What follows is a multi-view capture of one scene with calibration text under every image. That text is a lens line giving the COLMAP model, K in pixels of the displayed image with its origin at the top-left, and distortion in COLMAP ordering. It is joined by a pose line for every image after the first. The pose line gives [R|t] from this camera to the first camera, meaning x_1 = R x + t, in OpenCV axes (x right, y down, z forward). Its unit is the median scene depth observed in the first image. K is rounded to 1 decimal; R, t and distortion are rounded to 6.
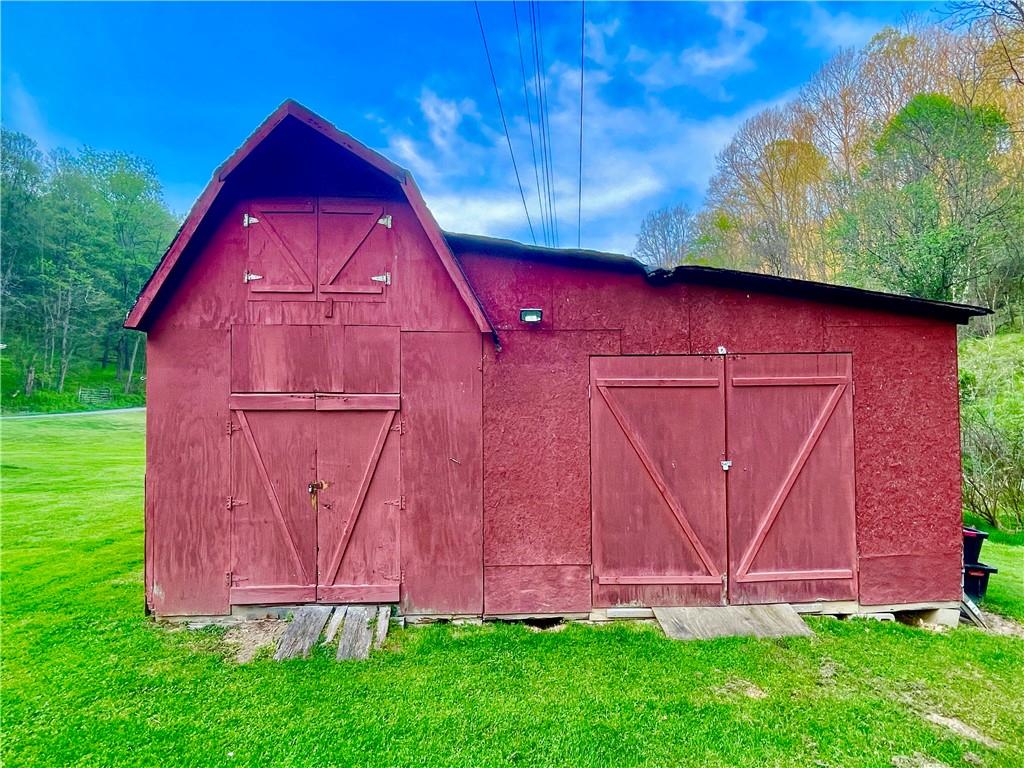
lens RADIAL K [[566.5, 0, 511.5], [0, 566.5, 386.8], [0, 0, 1]] dist [-0.000524, 0.000005]
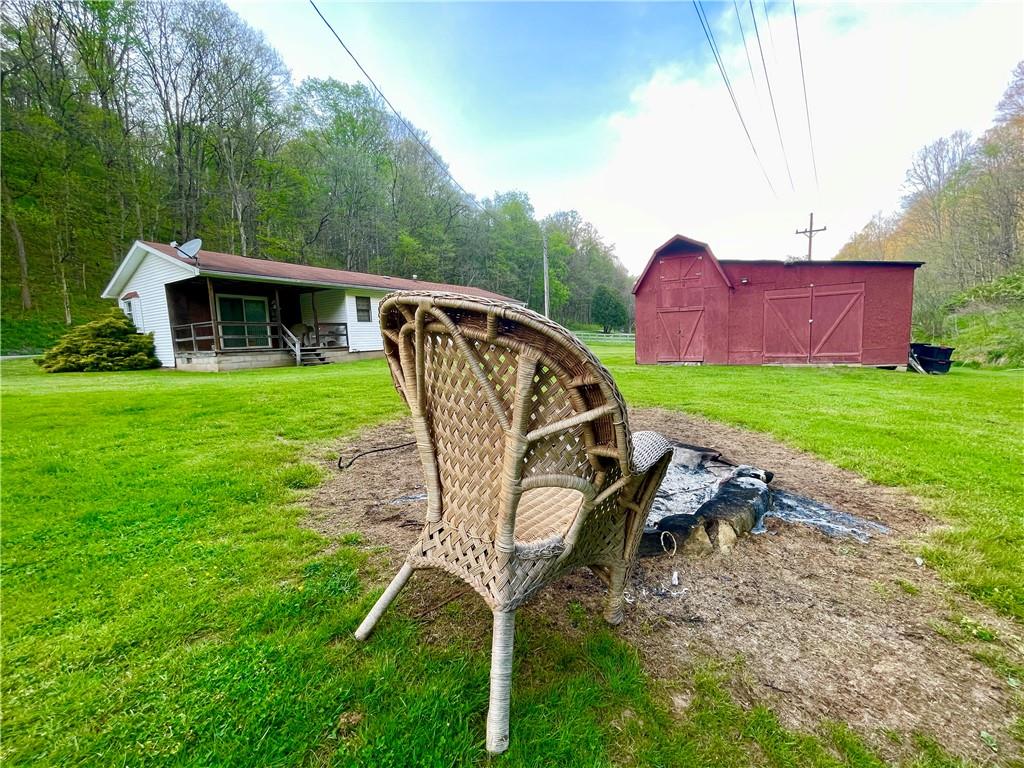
lens RADIAL K [[415.6, 0, 511.1], [0, 415.6, 383.2], [0, 0, 1]] dist [-0.011199, 0.001291]
pose [[0.824805, 0.035824, -0.564282, 0.309643], [0.041653, 0.991429, 0.123826, 0.127238], [0.563881, -0.125637, 0.816243, -1.971317]]
